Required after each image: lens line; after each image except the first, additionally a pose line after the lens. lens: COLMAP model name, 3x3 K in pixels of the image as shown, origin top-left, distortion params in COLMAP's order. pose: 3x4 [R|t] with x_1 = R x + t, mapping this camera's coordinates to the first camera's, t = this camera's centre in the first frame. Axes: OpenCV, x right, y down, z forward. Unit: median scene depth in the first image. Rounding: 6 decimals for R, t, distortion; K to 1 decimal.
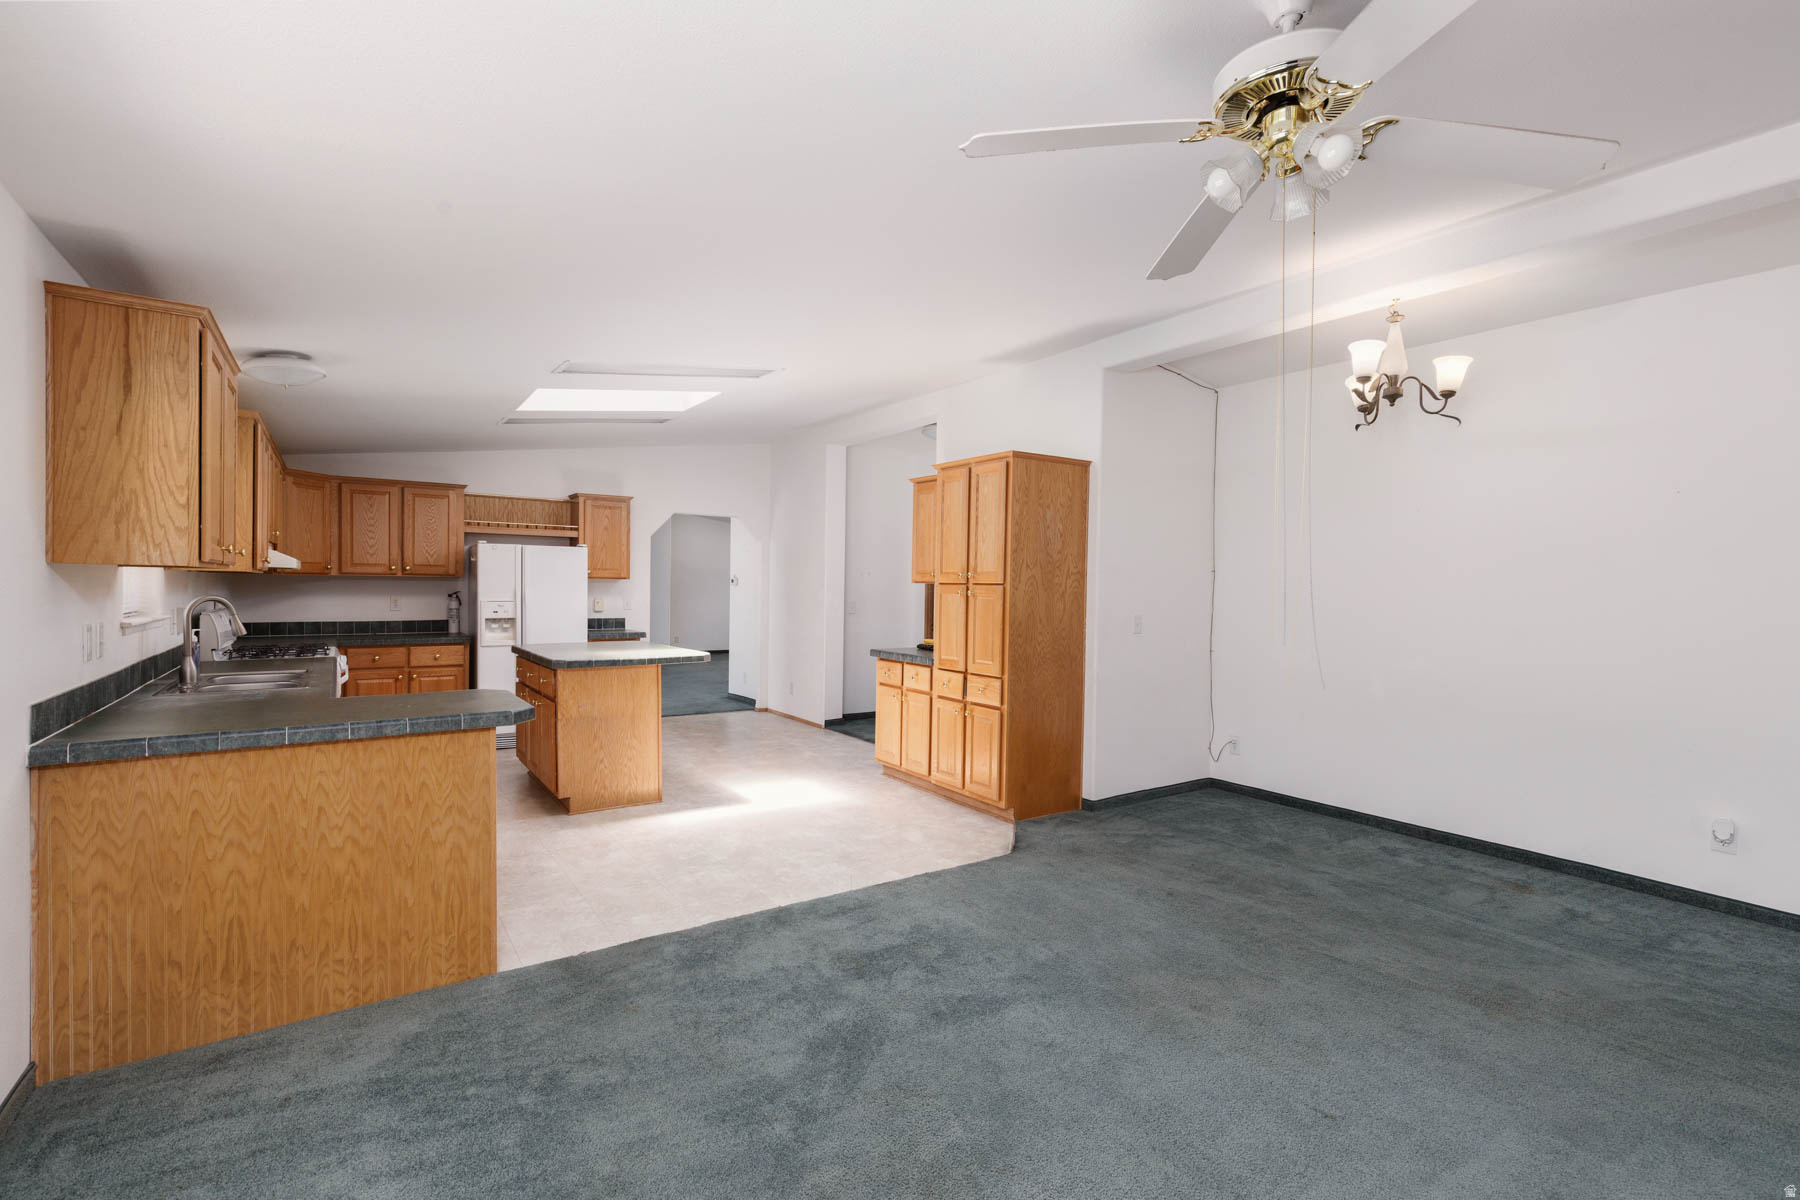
lens RADIAL K [[816.4, 0, 894.3], [0, 816.4, 597.2], [0, 0, 1]] dist [0.010805, -0.000092]
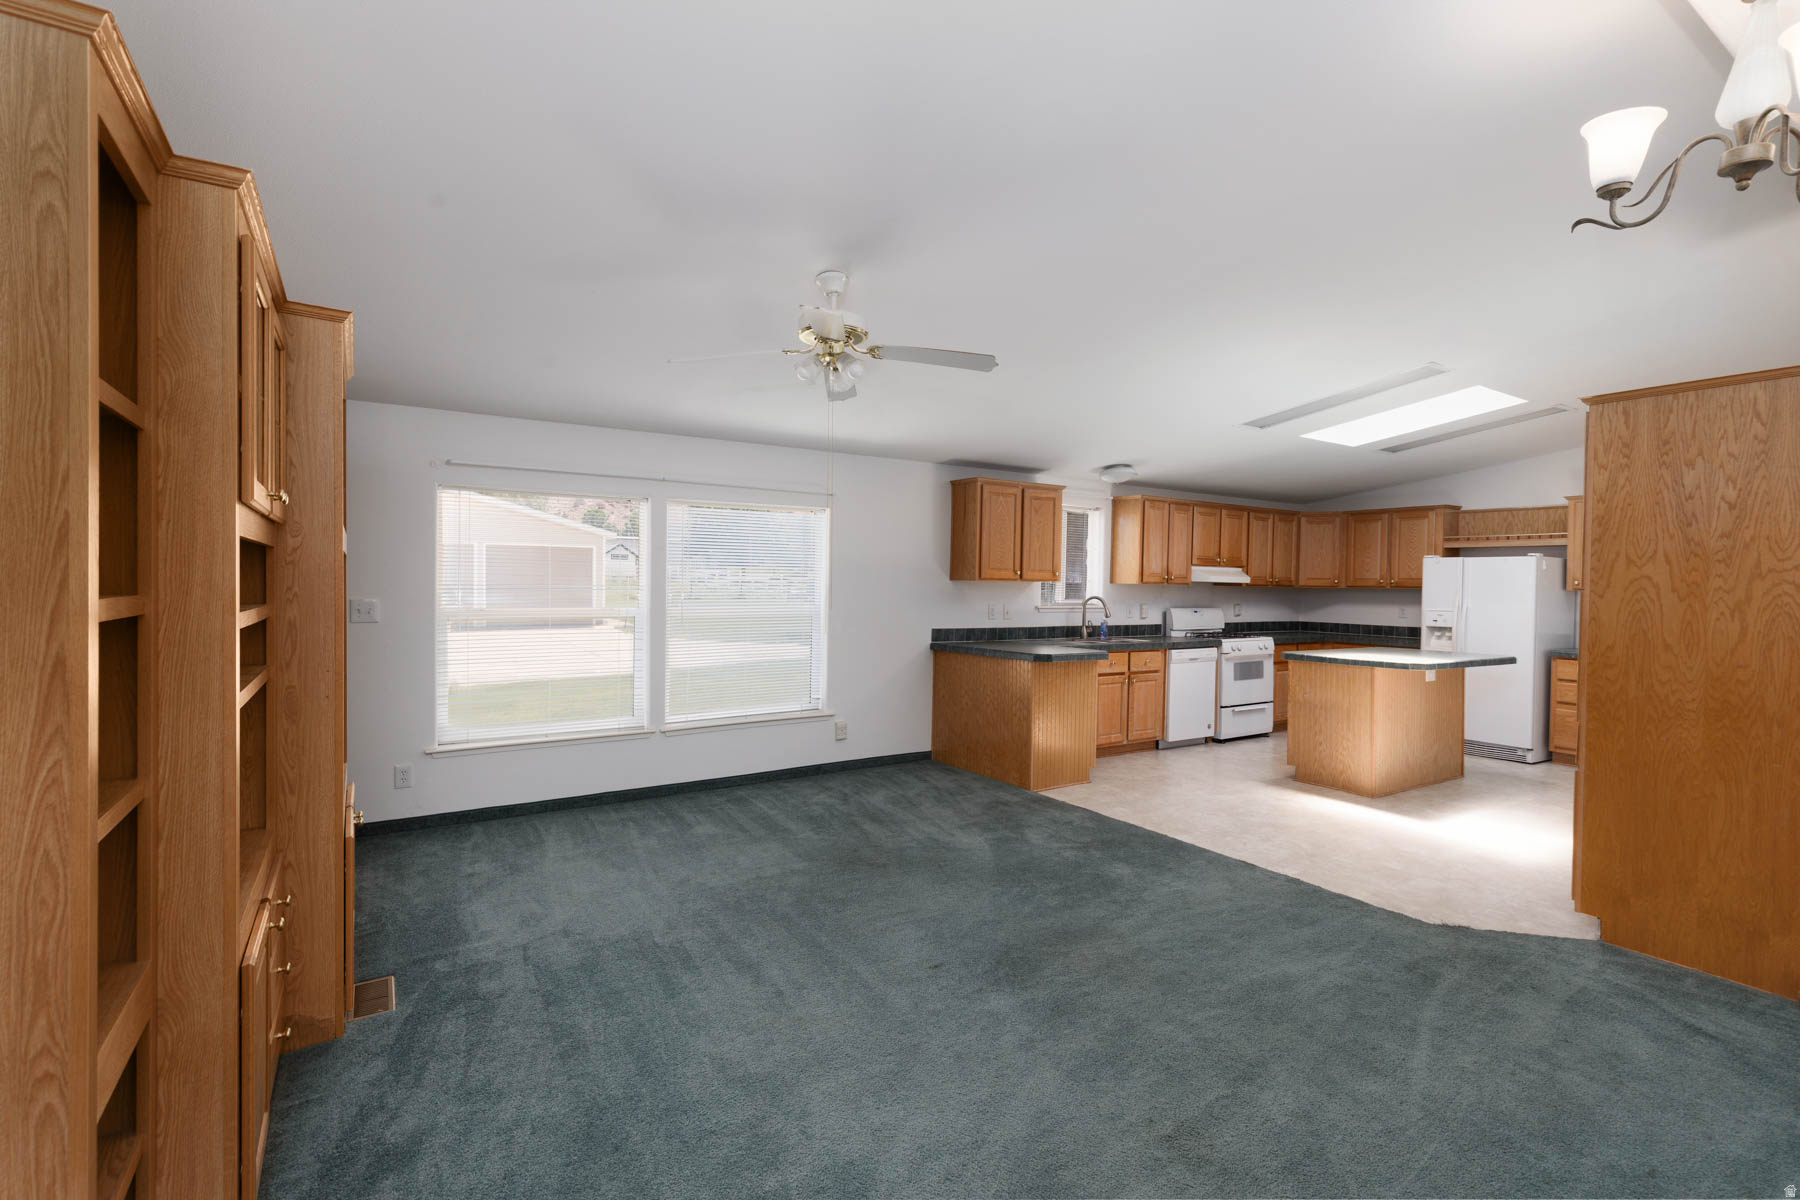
lens RADIAL K [[816.4, 0, 894.3], [0, 816.4, 597.2], [0, 0, 1]] dist [0.010805, -0.000092]
pose [[-0.027365, 0.002970, -0.999621, 0.866425], [-0.029482, 0.999558, 0.003777, 0.005563], [0.999191, 0.029574, -0.027265, 0.438272]]
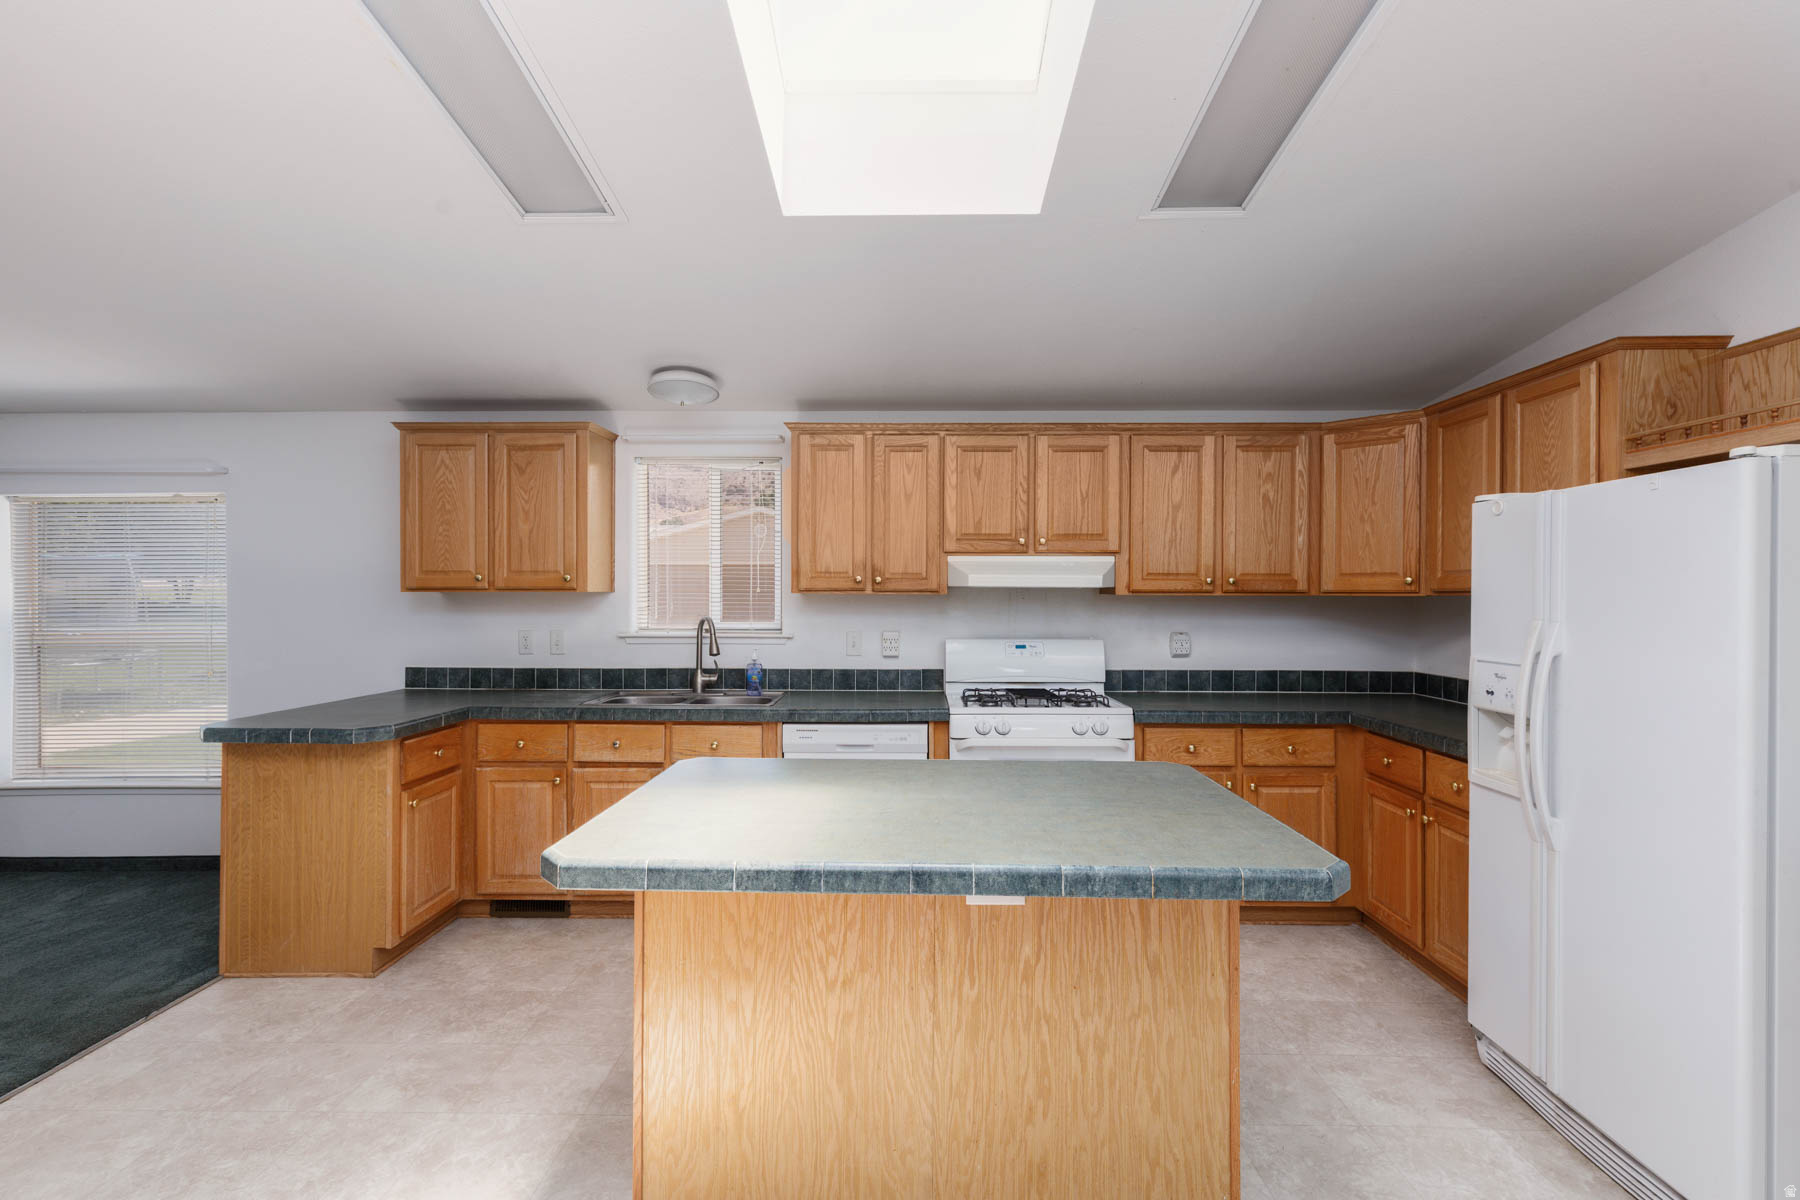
lens RADIAL K [[816.4, 0, 894.3], [0, 816.4, 597.2], [0, 0, 1]] dist [0.010805, -0.000092]
pose [[-0.579313, -0.010945, -0.815032, -0.072464], [-0.021222, 0.999773, 0.001659, -0.026163], [0.814829, 0.018258, -0.579414, 1.395786]]
